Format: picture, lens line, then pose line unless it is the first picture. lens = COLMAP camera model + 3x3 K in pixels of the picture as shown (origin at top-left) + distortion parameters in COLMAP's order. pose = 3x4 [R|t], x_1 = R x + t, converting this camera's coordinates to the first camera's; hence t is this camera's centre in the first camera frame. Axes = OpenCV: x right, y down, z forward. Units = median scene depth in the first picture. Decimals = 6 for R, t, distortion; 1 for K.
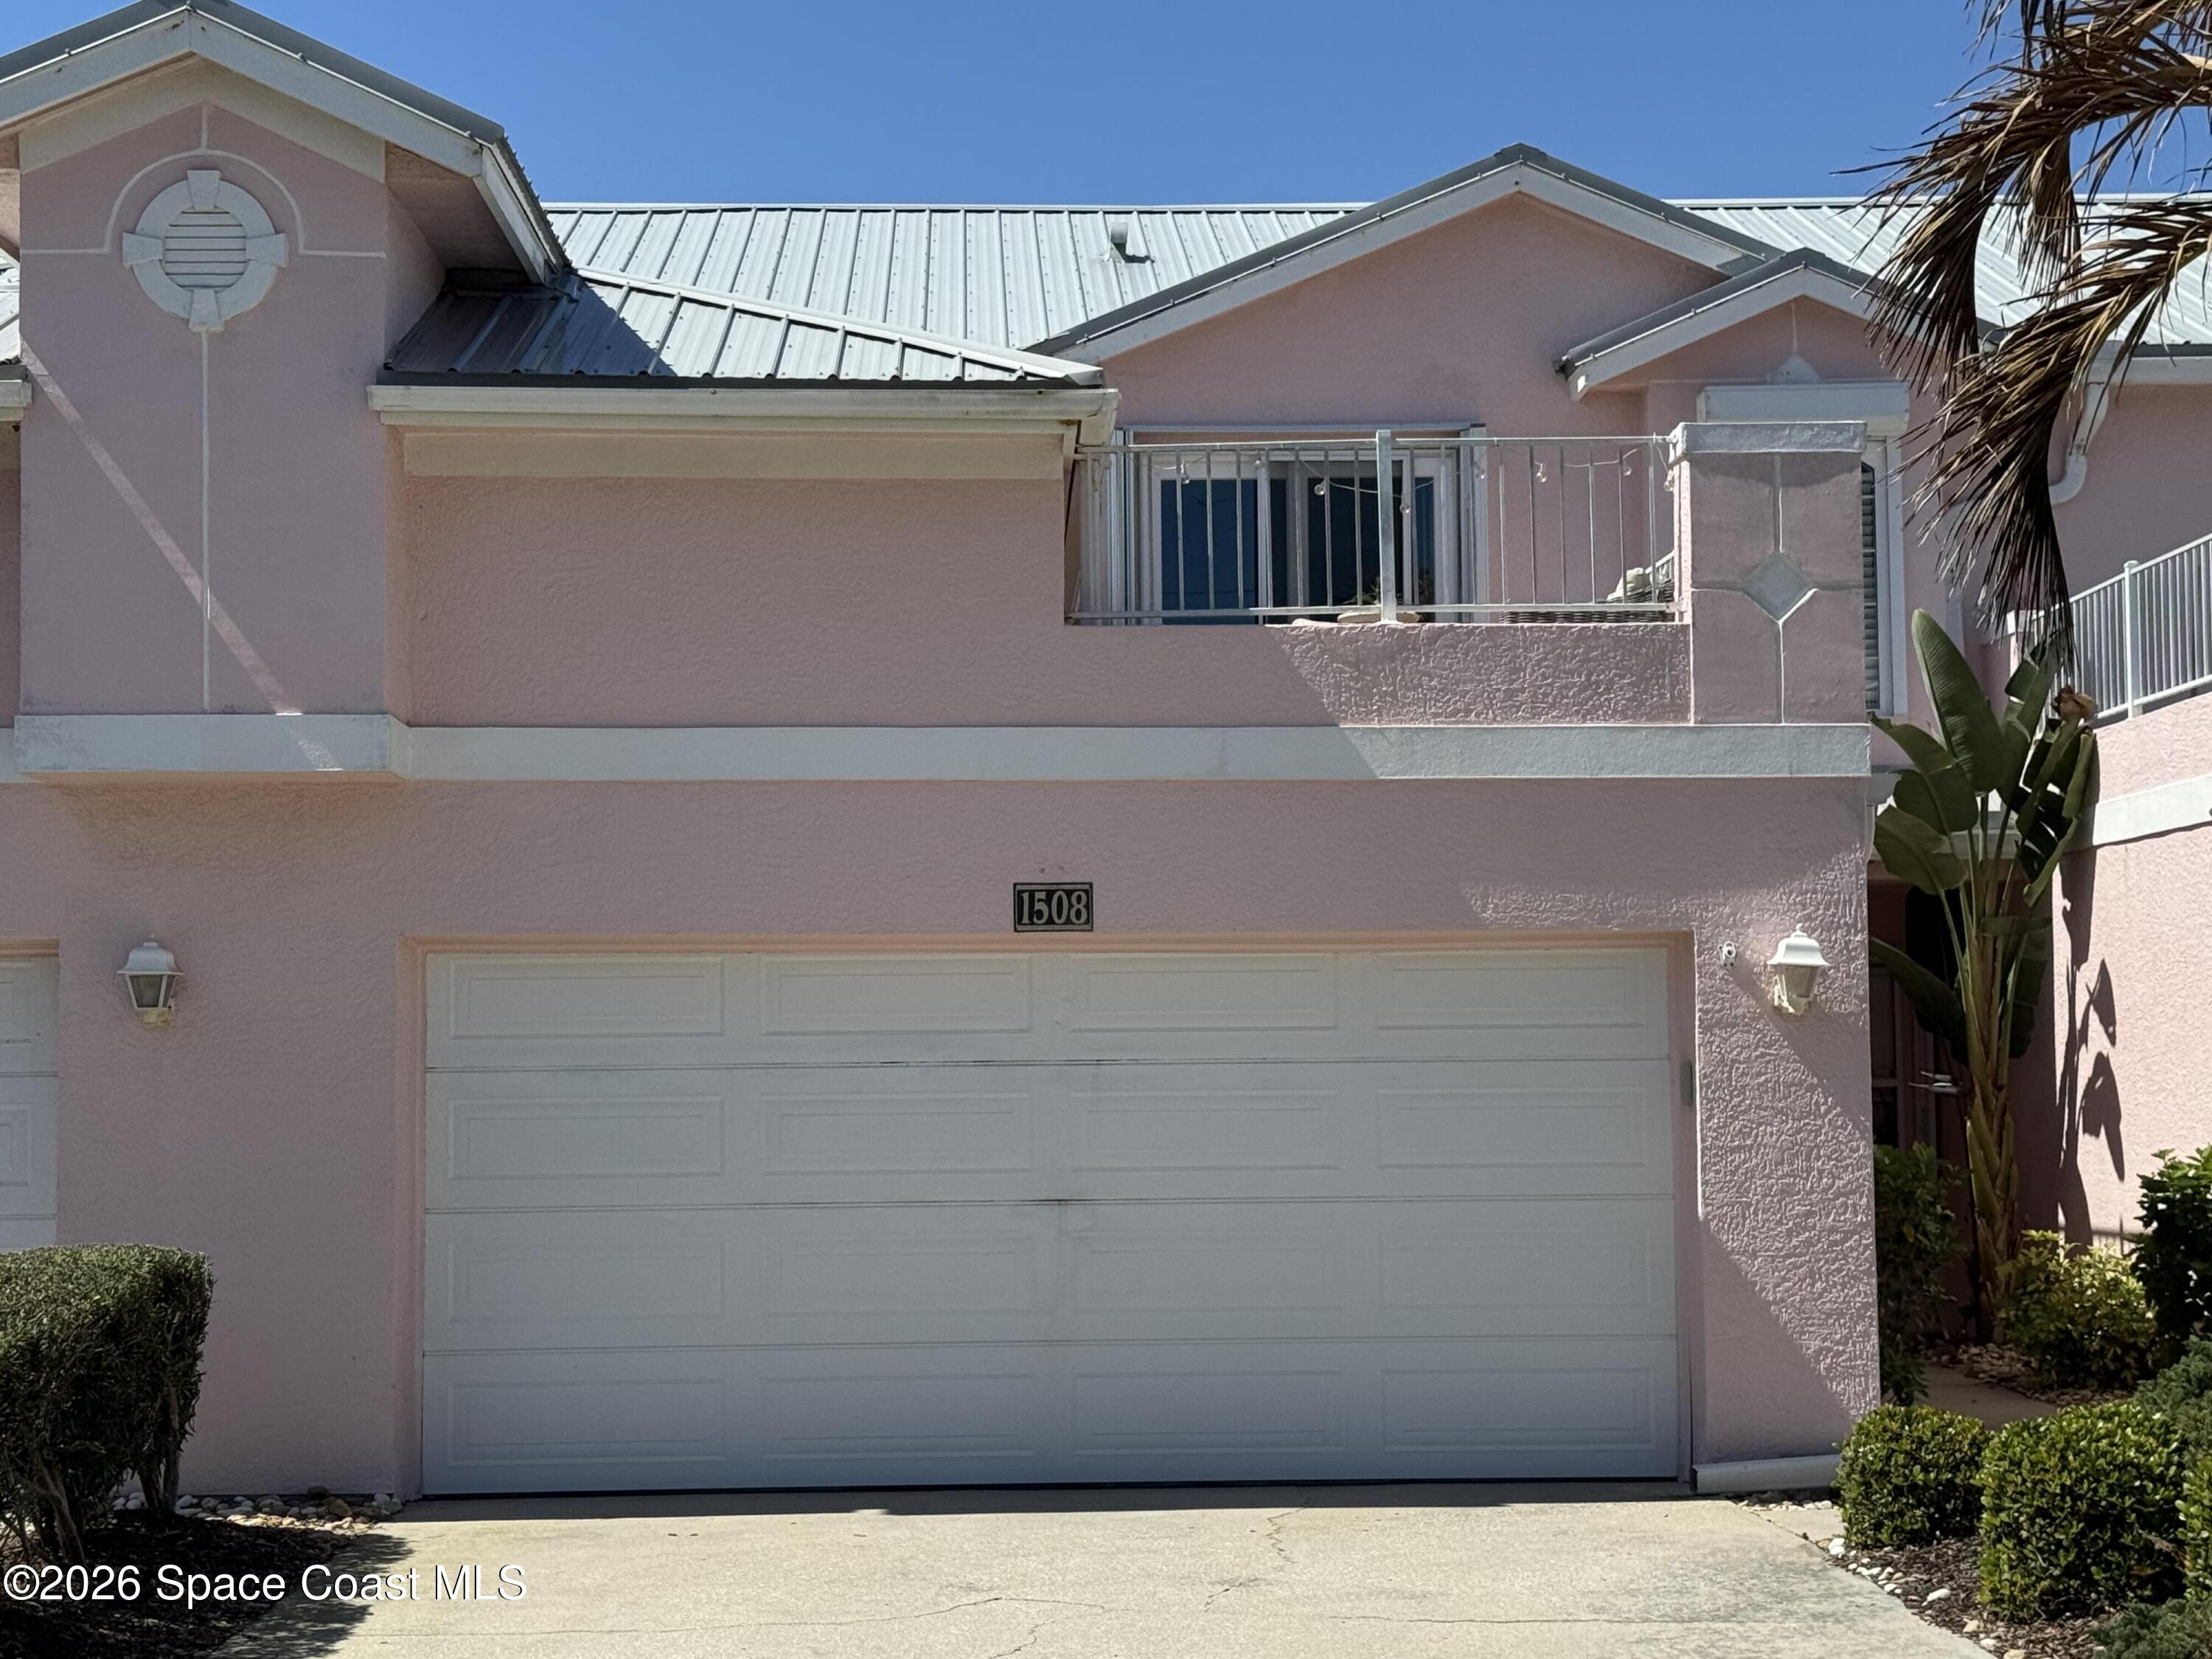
lens RADIAL K [[3762.0, 0, 1102.0], [0, 3762.0, 823.7], [0, 0, 1]] dist [0.131956, 0.000000]
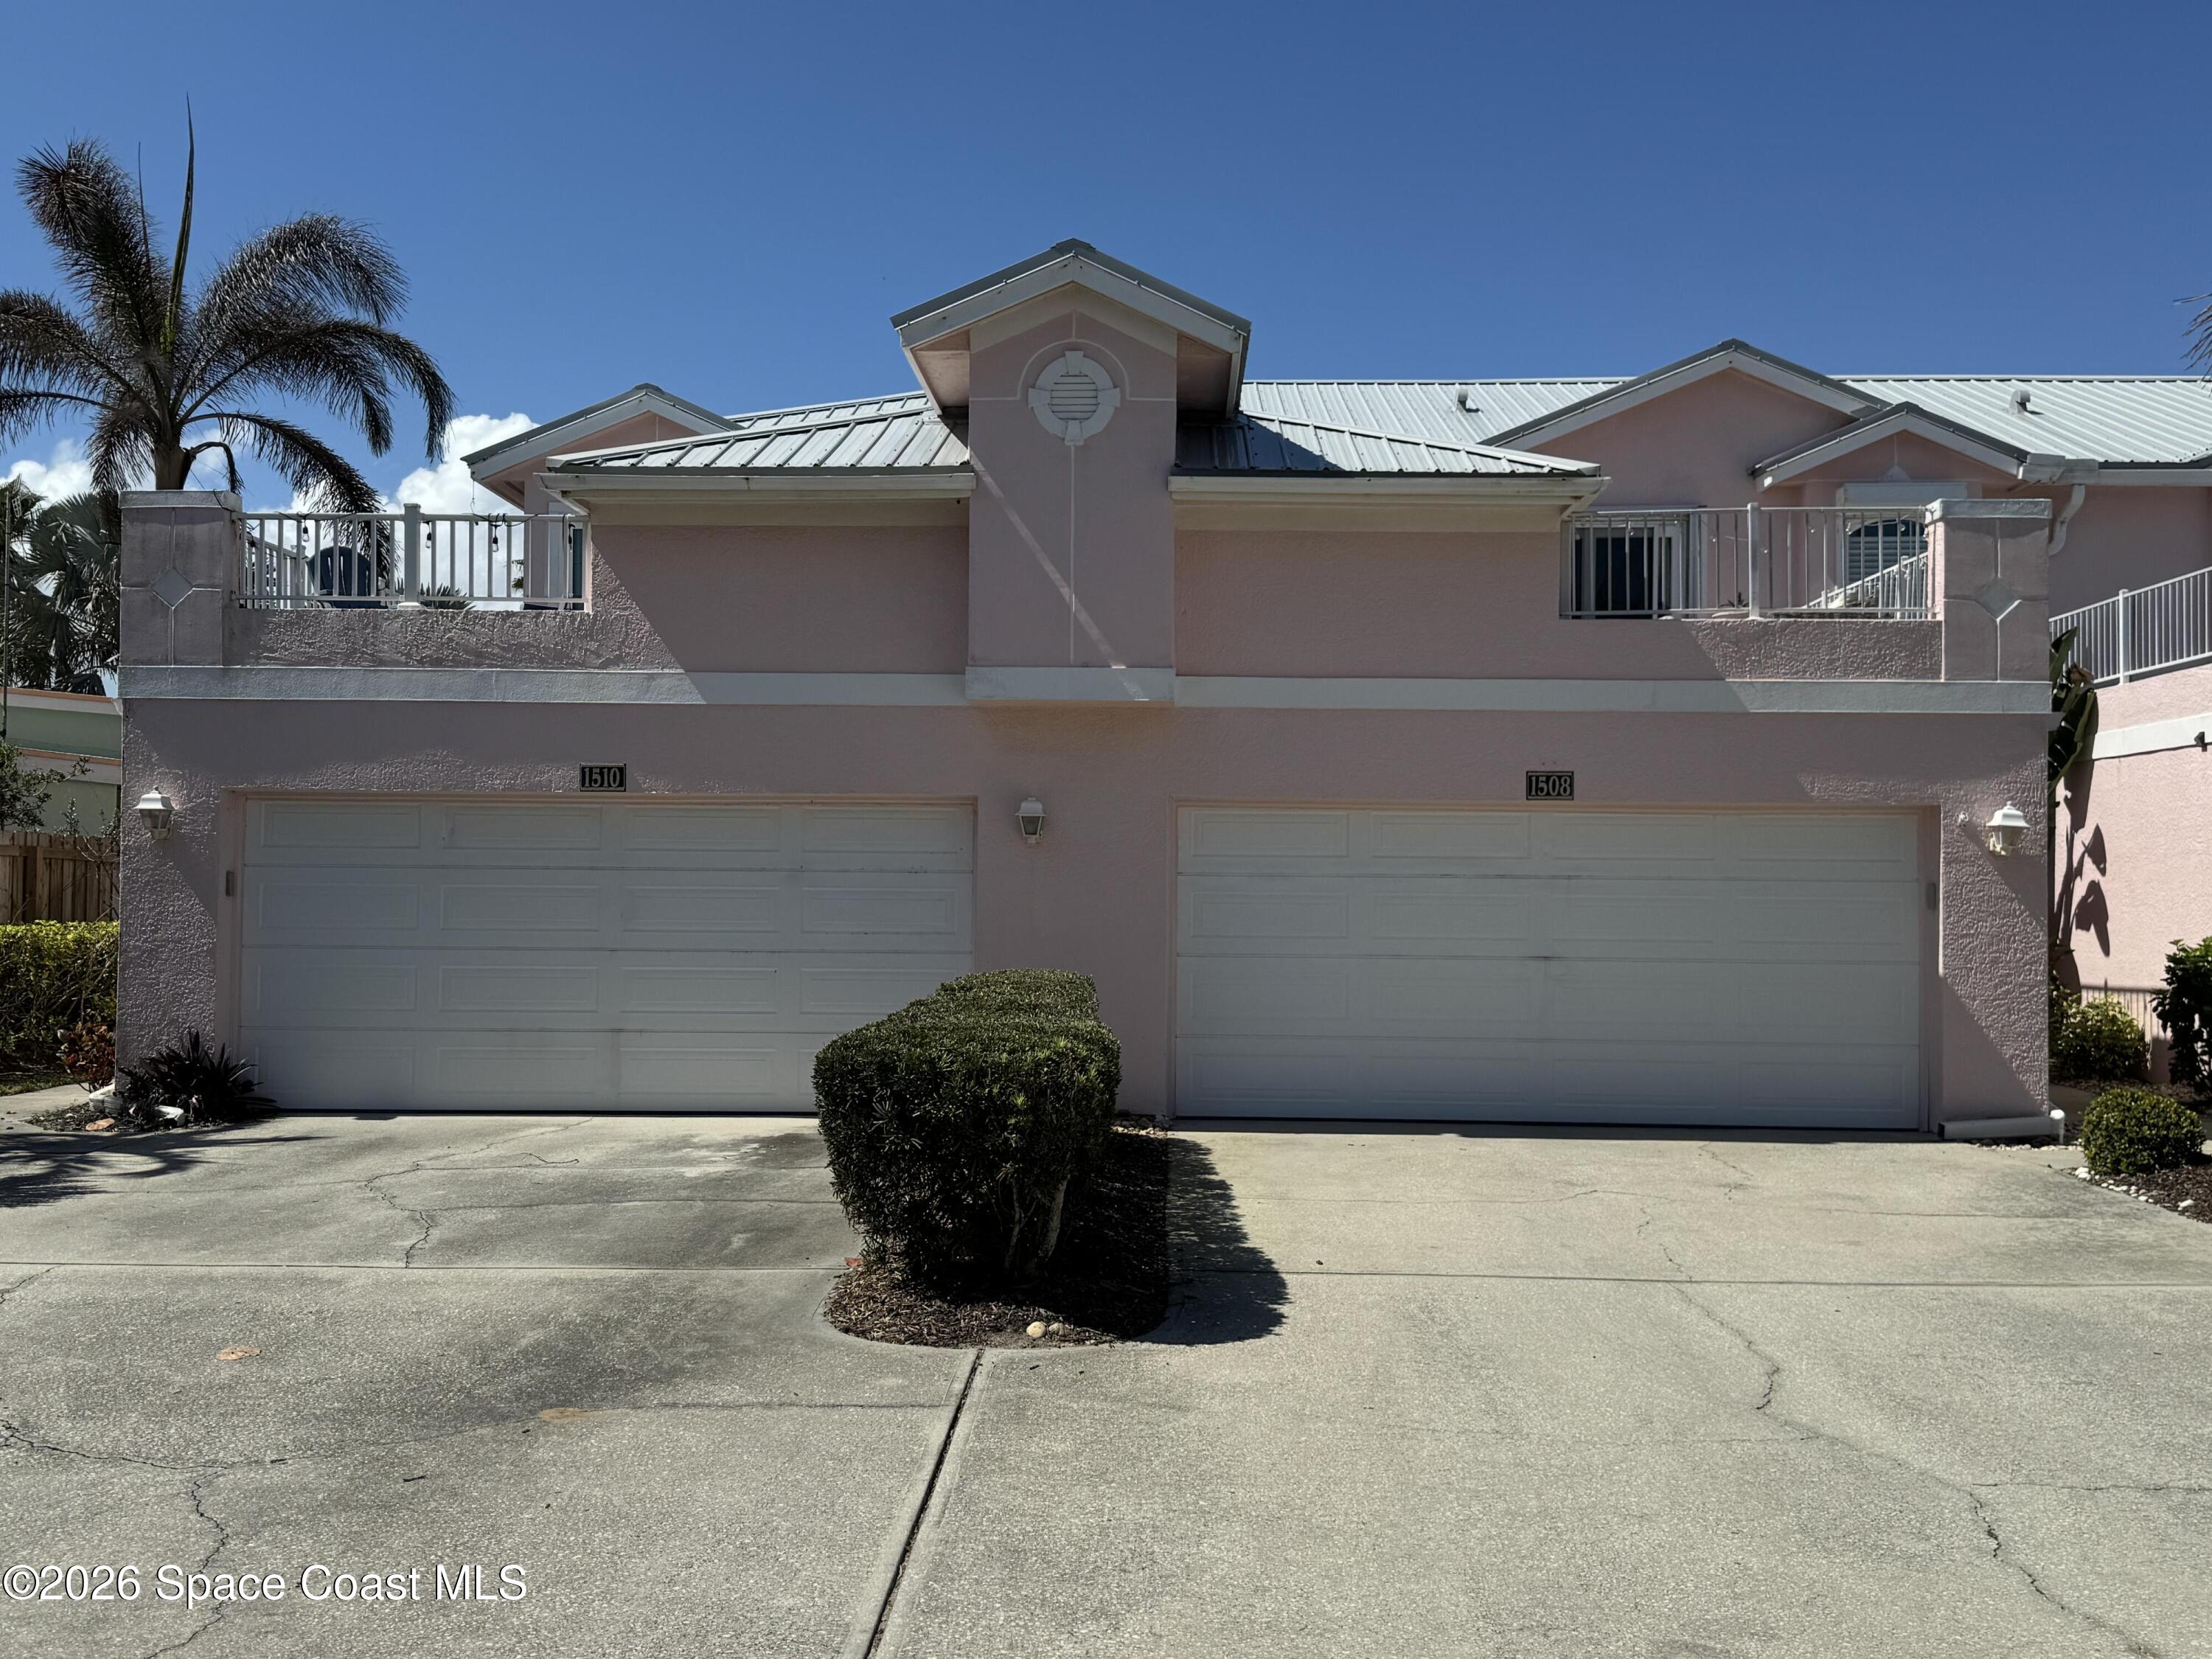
lens RADIAL K [[2108.4, 0, 1065.1], [0, 2108.4, 845.0], [0, 0, 1]] dist [0.043124, 0.000000]
pose [[0.997080, 0.016803, -0.074490, -0.159852], [-0.013229, 0.998749, 0.048218, 0.005895], [0.075207, -0.047092, 0.996055, 0.032682]]
